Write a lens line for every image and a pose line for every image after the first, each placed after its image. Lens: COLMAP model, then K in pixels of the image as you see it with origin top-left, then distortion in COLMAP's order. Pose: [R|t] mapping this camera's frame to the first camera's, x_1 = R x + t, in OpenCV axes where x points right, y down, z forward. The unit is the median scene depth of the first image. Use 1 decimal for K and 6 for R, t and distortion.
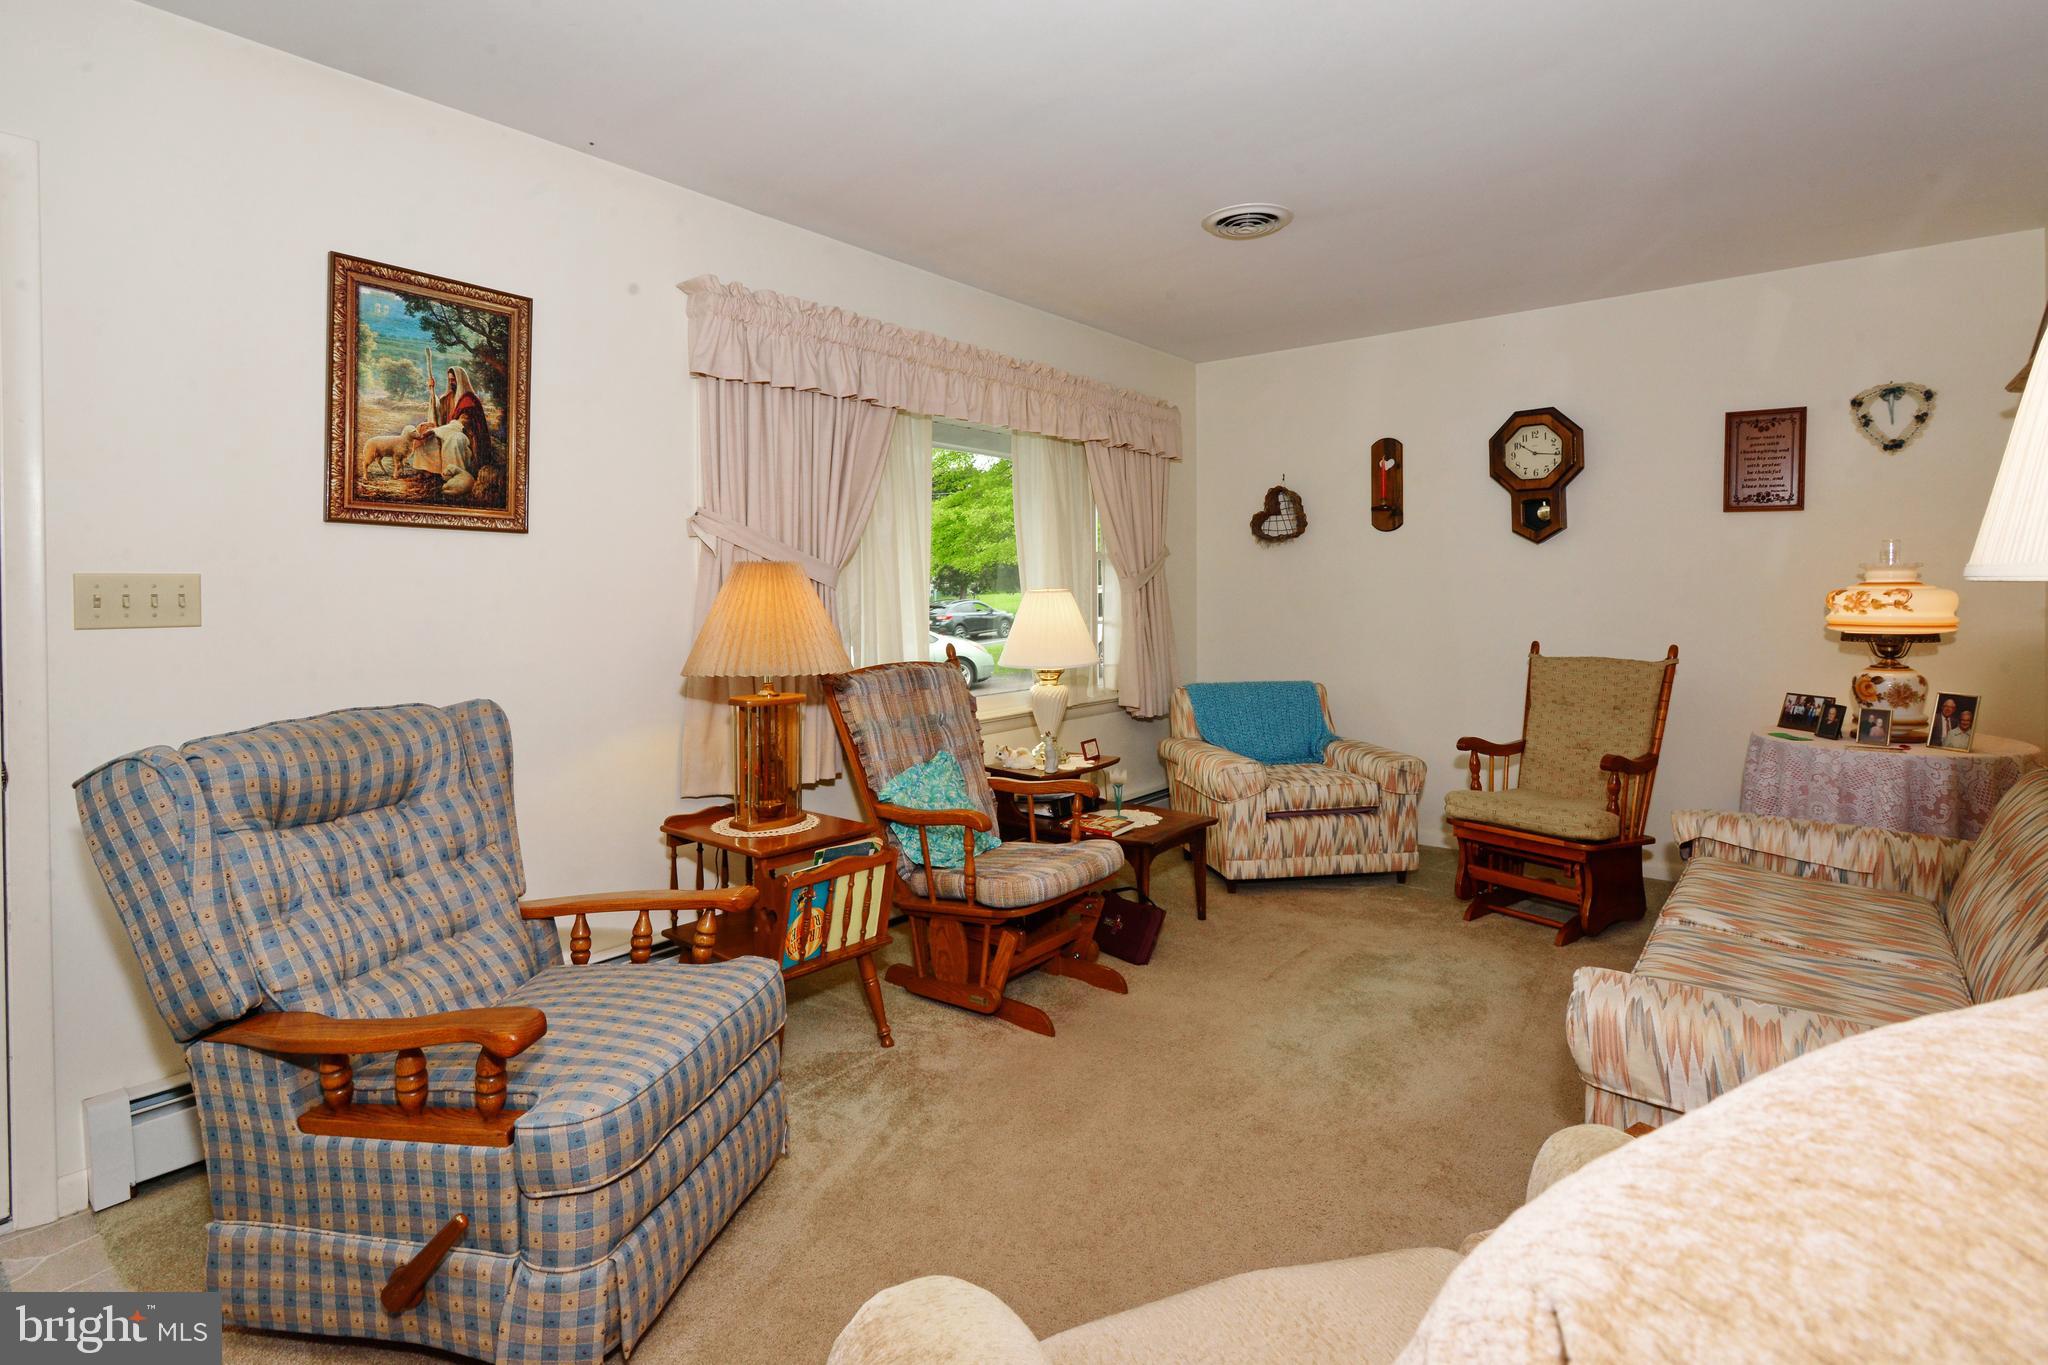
lens RADIAL K [[1012.9, 0, 1022.3], [0, 1012.9, 611.4], [0, 0, 1]] dist [0.000052, -0.000139]
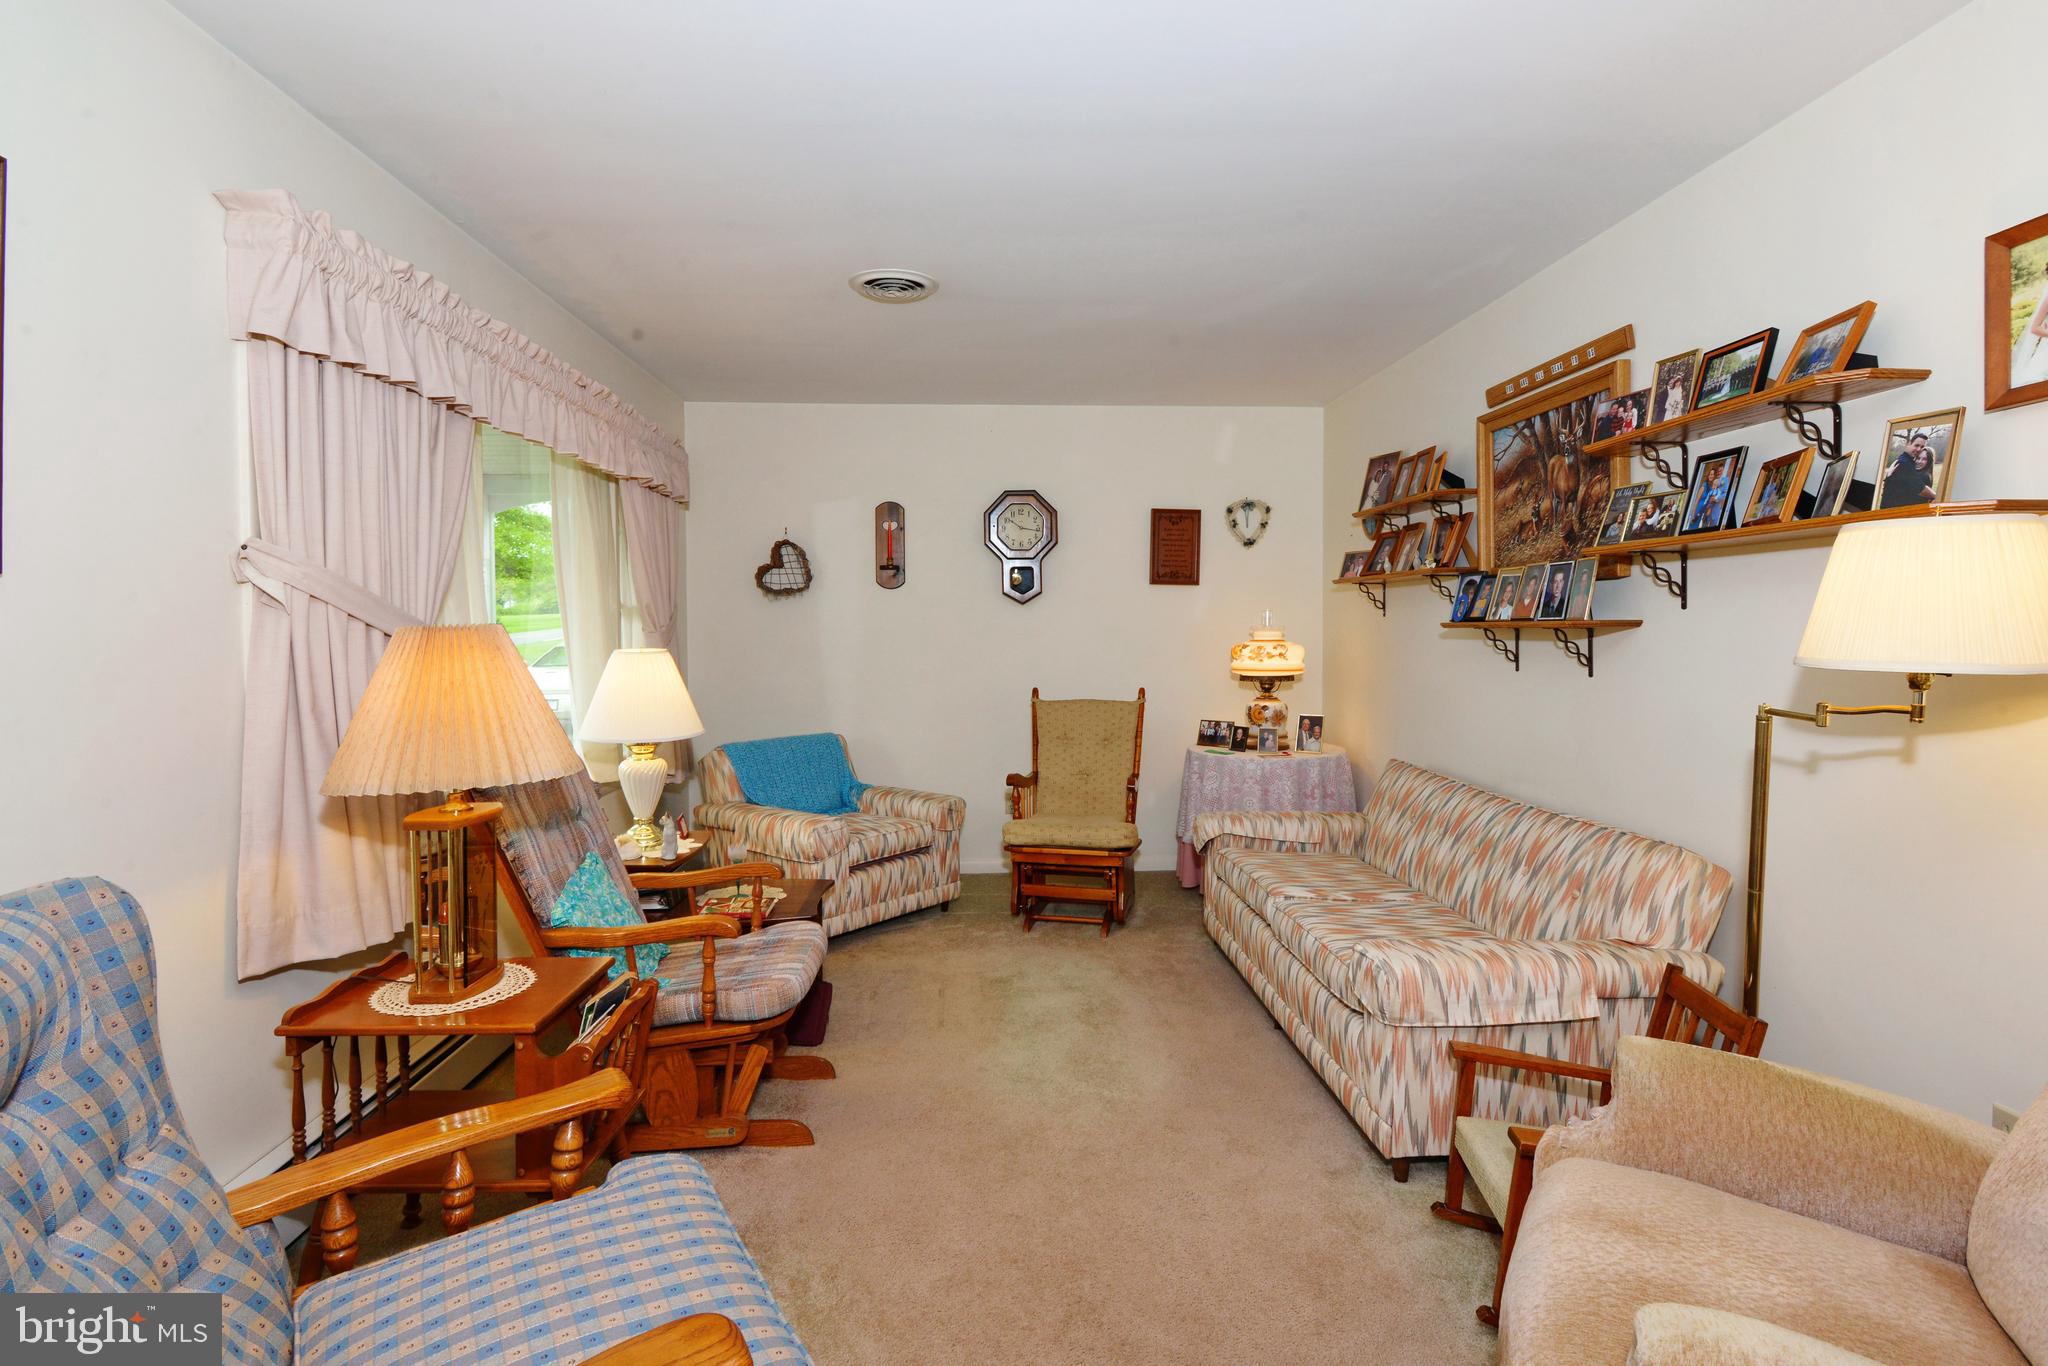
lens RADIAL K [[995.5, 0, 1034.3], [0, 995.5, 670.8], [0, 0, 1]] dist [-0.003763, -0.000504]
pose [[0.749880, -0.025548, 0.661080, -0.296545], [0.012528, 0.999623, 0.024421, -0.020889], [-0.661455, -0.010031, 0.749918, 0.142897]]
